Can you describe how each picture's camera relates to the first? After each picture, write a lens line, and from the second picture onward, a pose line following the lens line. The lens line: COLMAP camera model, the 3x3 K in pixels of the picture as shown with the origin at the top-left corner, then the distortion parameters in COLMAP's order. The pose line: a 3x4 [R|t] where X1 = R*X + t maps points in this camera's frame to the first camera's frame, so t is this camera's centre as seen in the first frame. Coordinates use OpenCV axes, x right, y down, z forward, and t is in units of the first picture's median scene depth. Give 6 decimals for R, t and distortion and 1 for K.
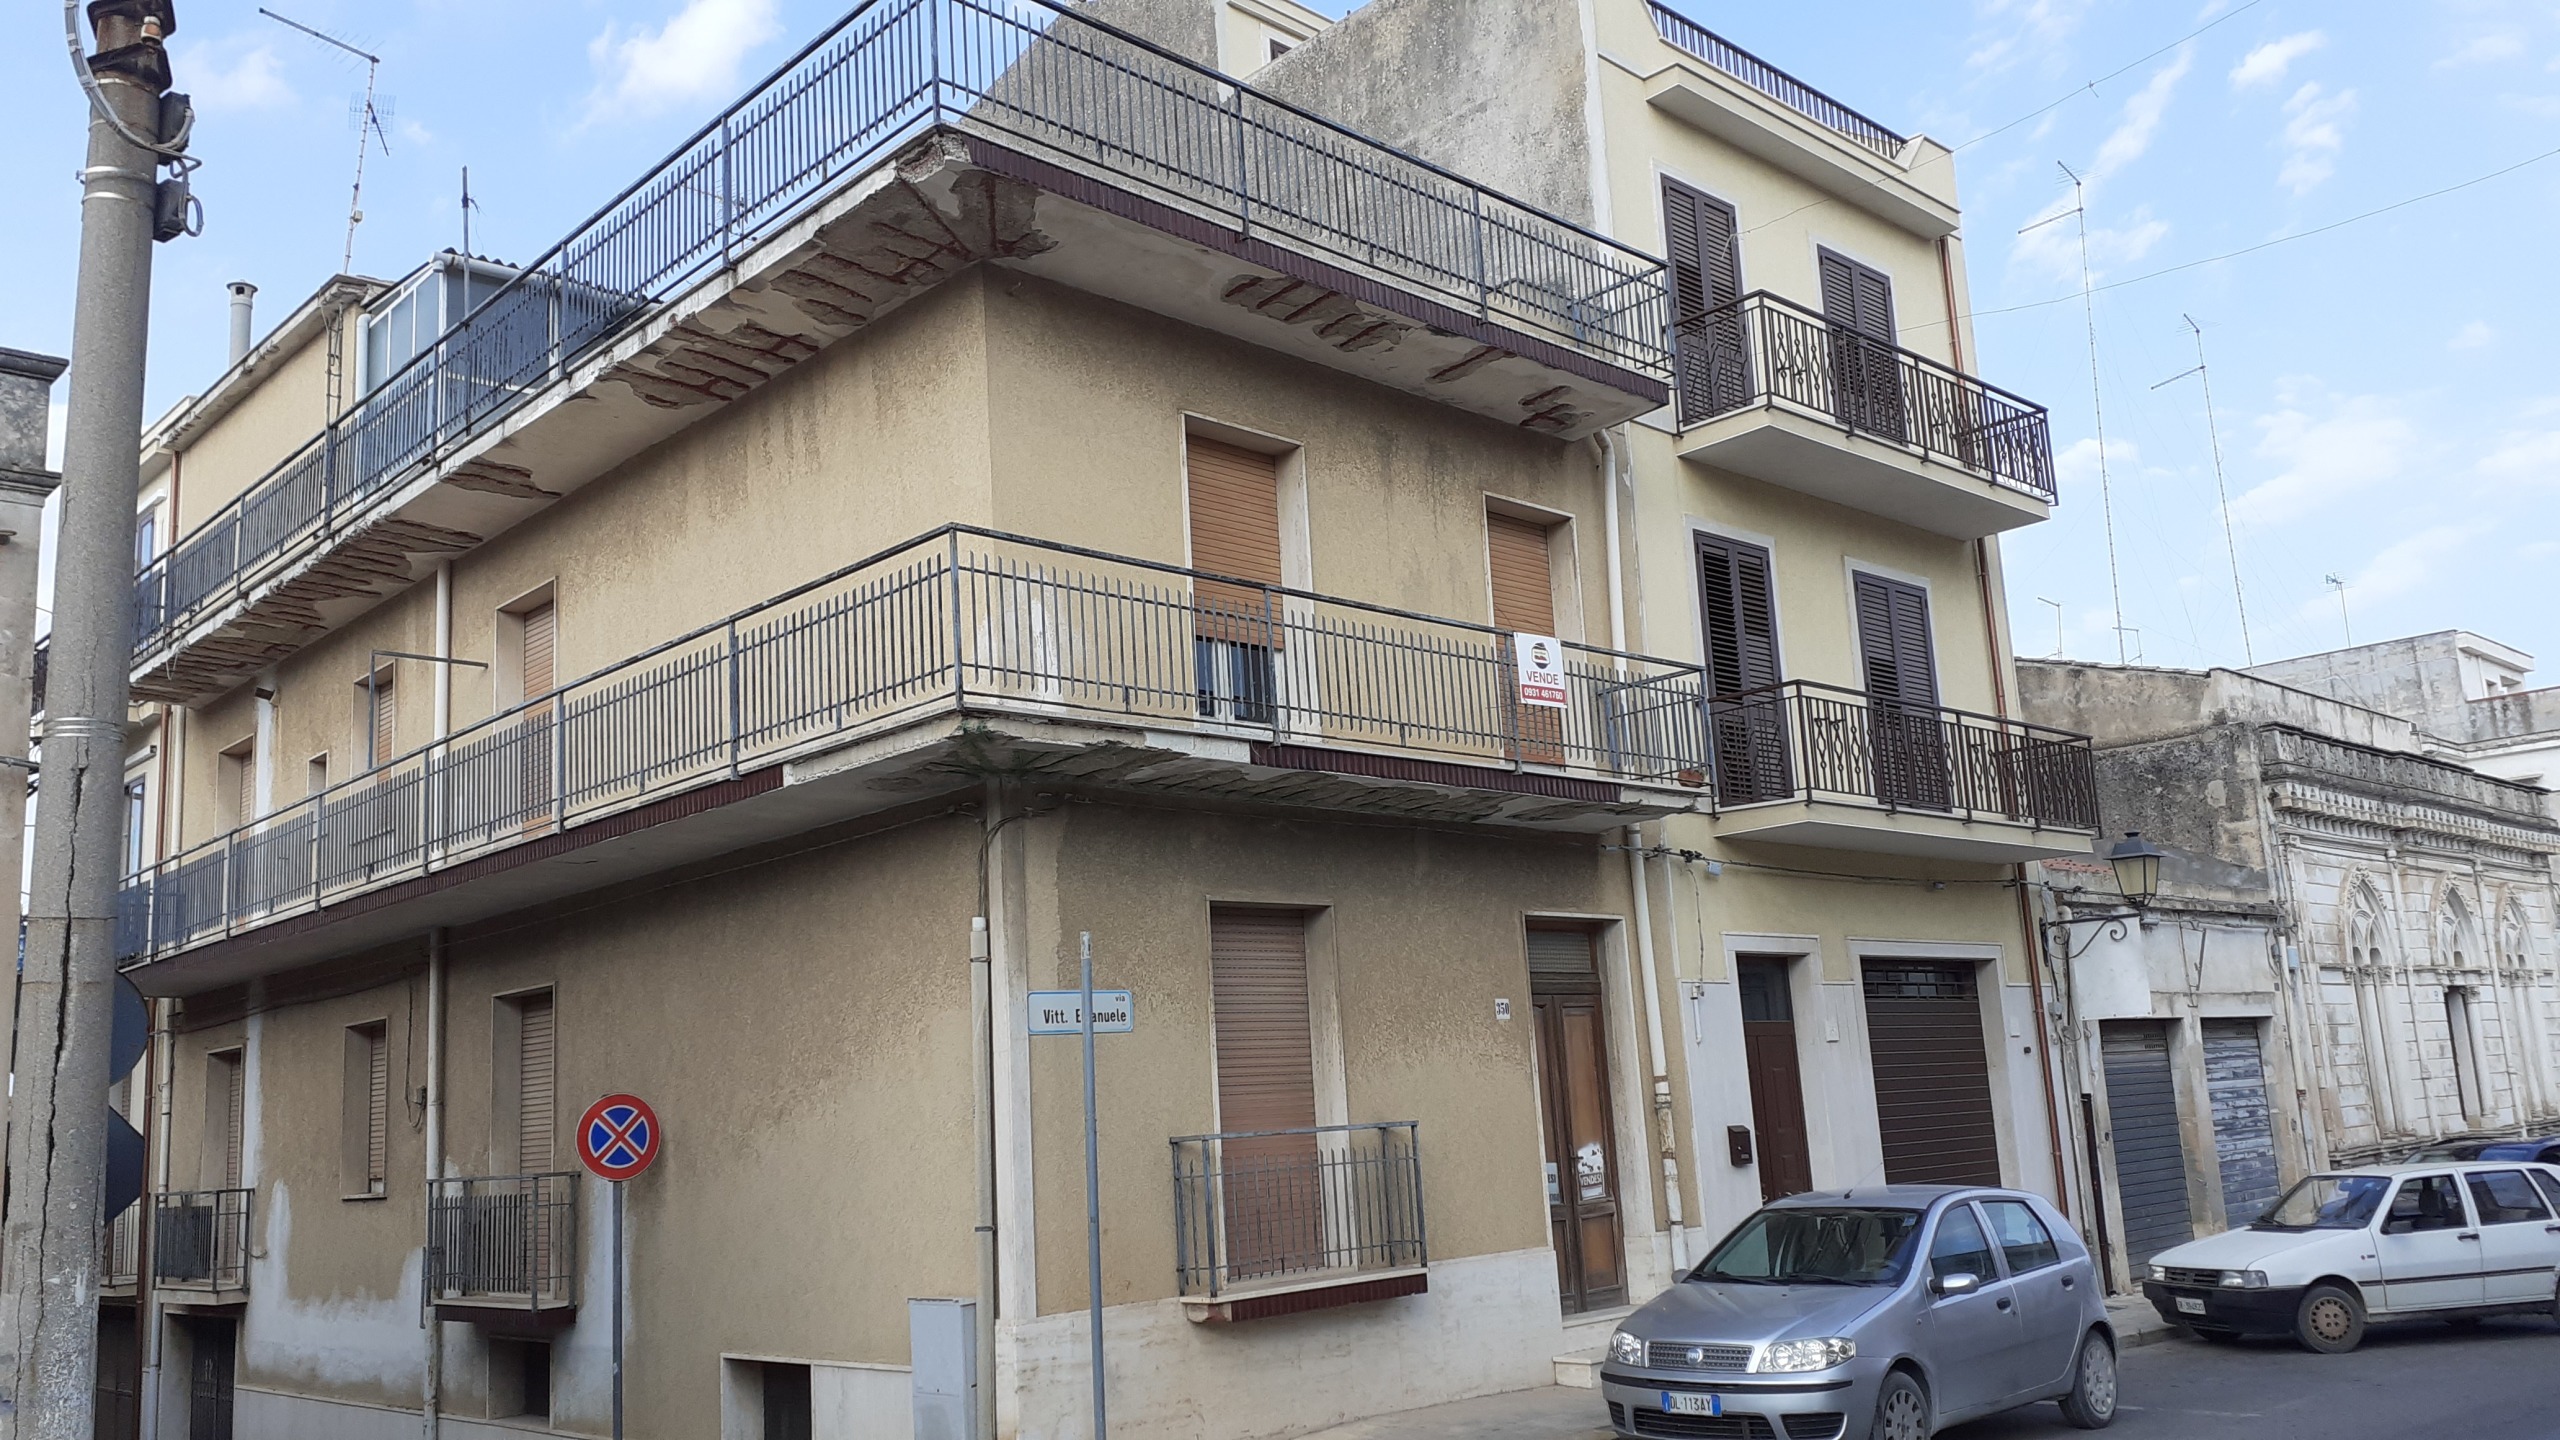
lens RADIAL K [[2054.3, 0, 1283.2], [0, 2054.3, 732.8], [0, 0, 1]] dist [0.114075, -0.226349]
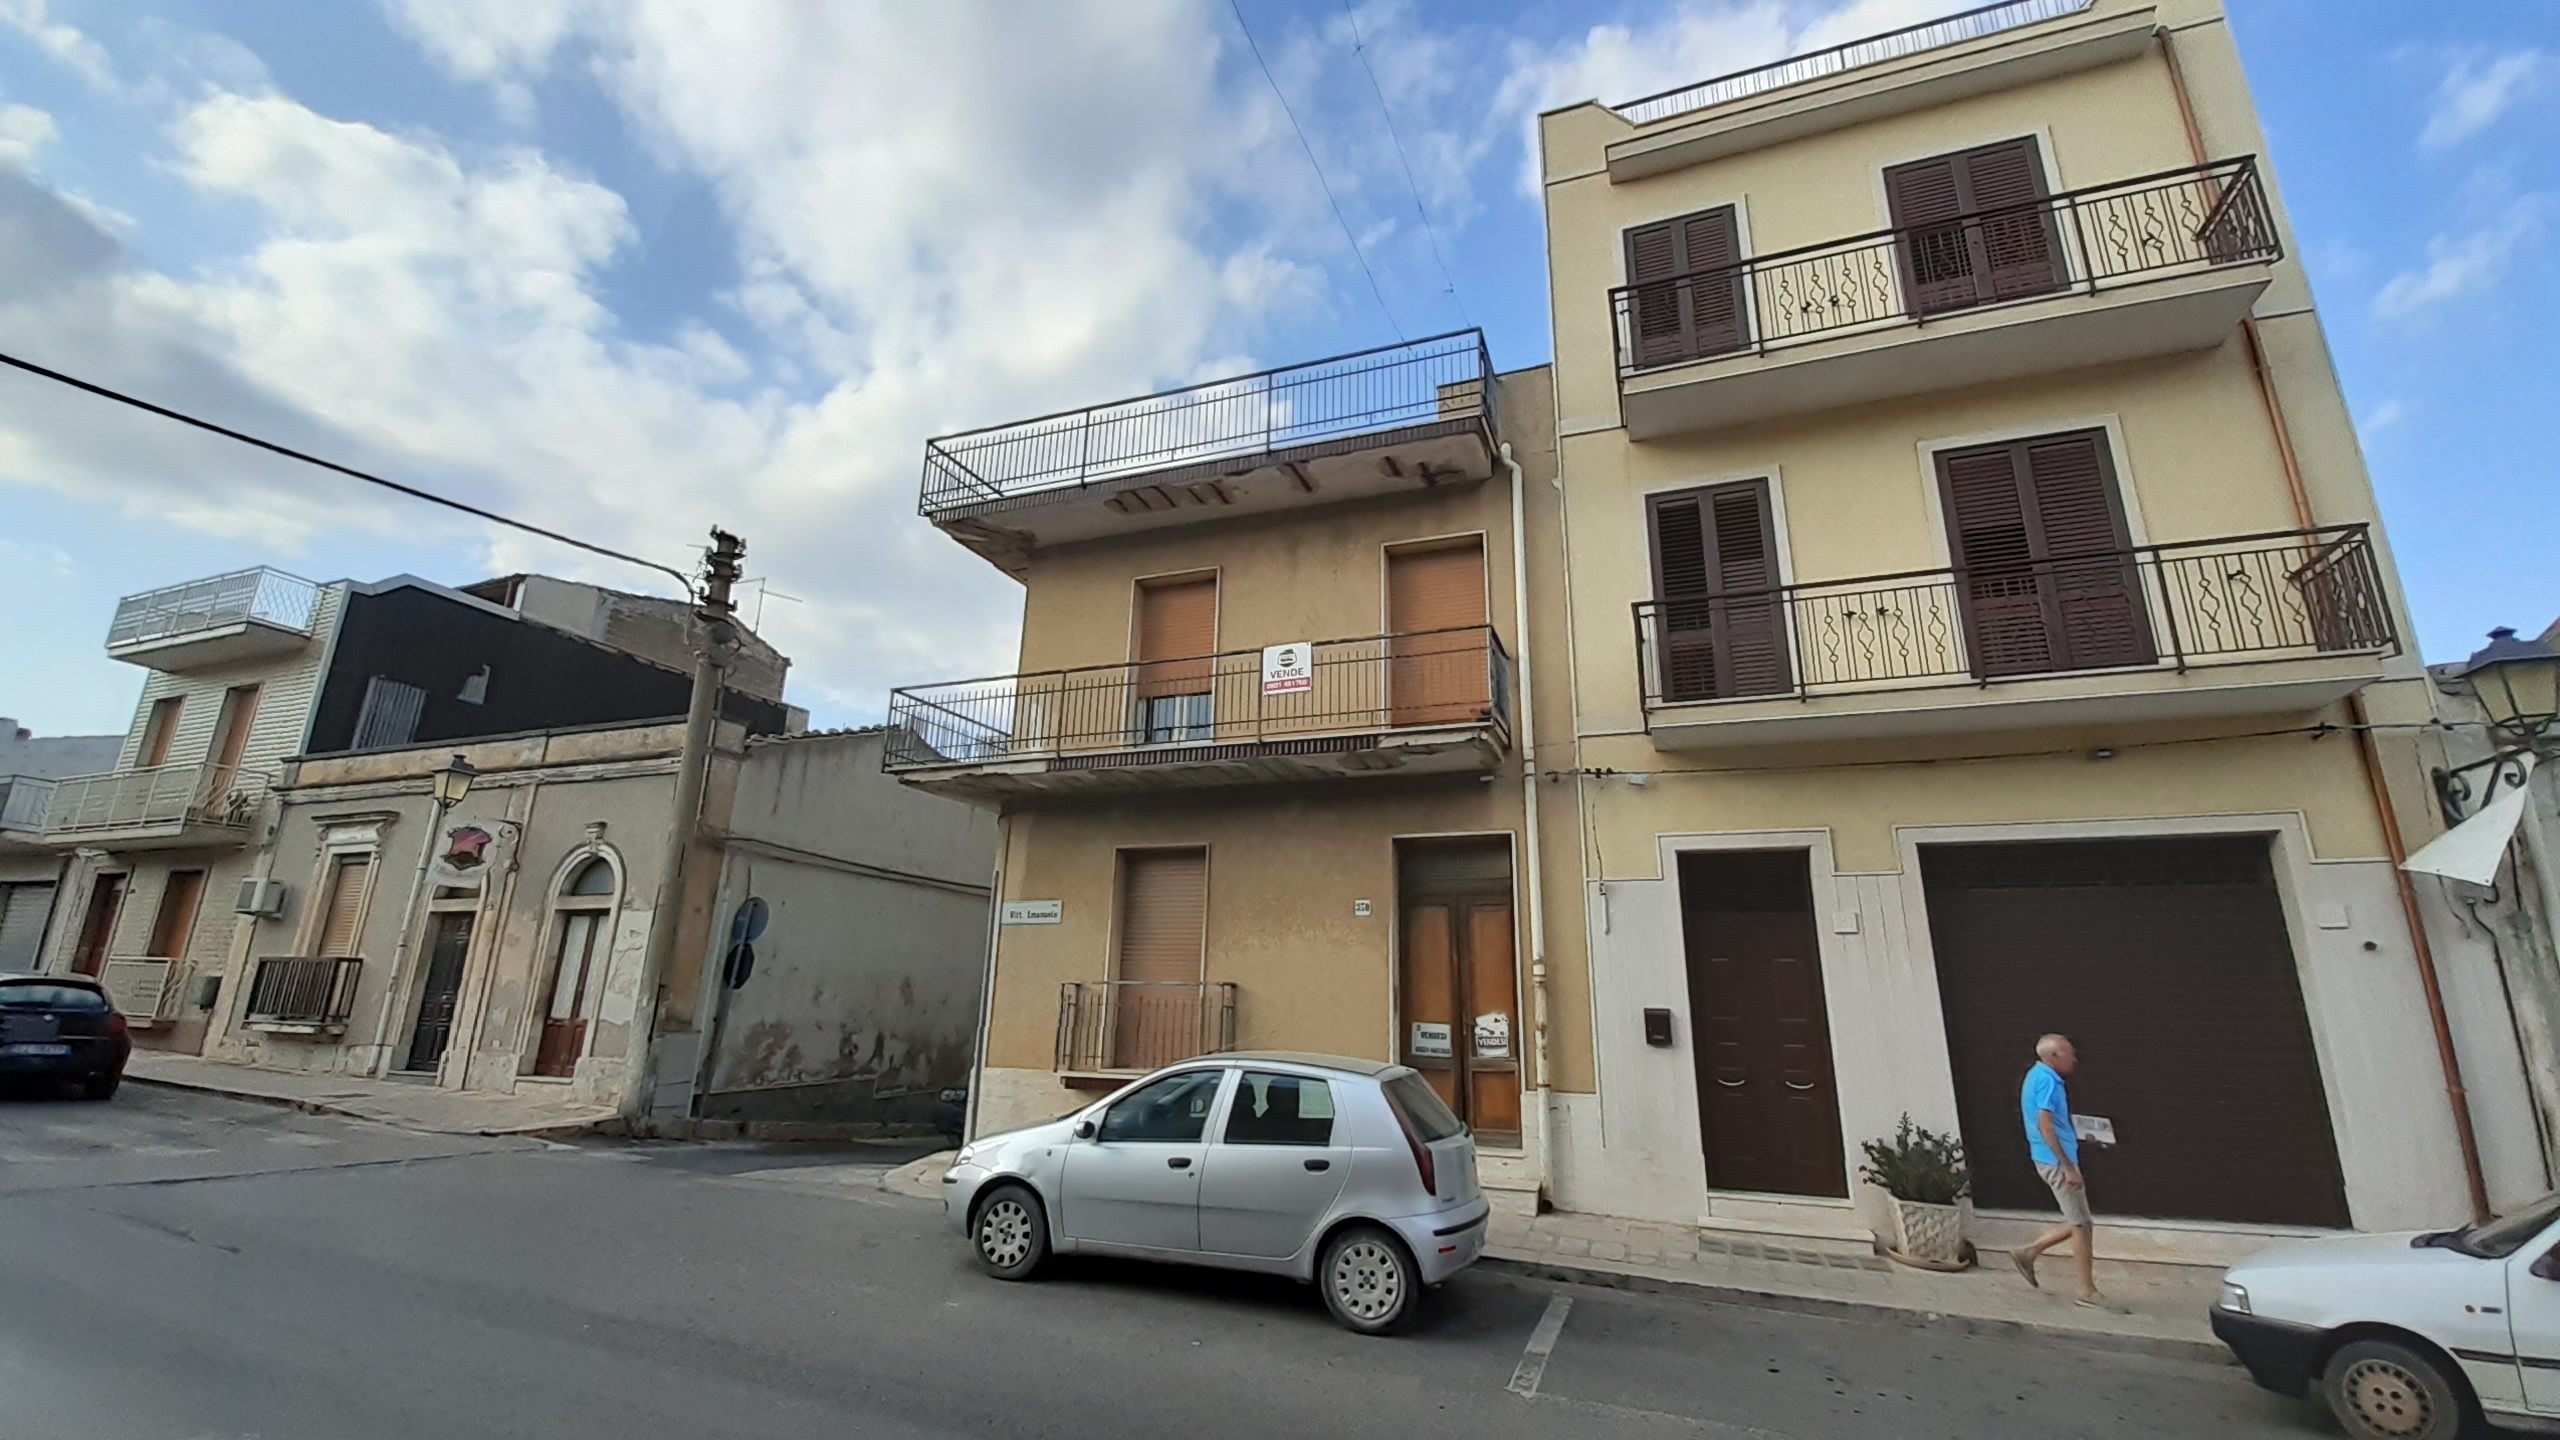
lens RADIAL K [[1031.3, 0, 1302.2], [0, 1031.3, 703.9], [0, 0, 1]] dist [0.010402, -0.014213]
pose [[0.423002, -0.190521, -0.885873, 0.704238], [0.126801, 0.980472, -0.150319, 0.095654], [0.897213, -0.048744, 0.438900, 0.637988]]
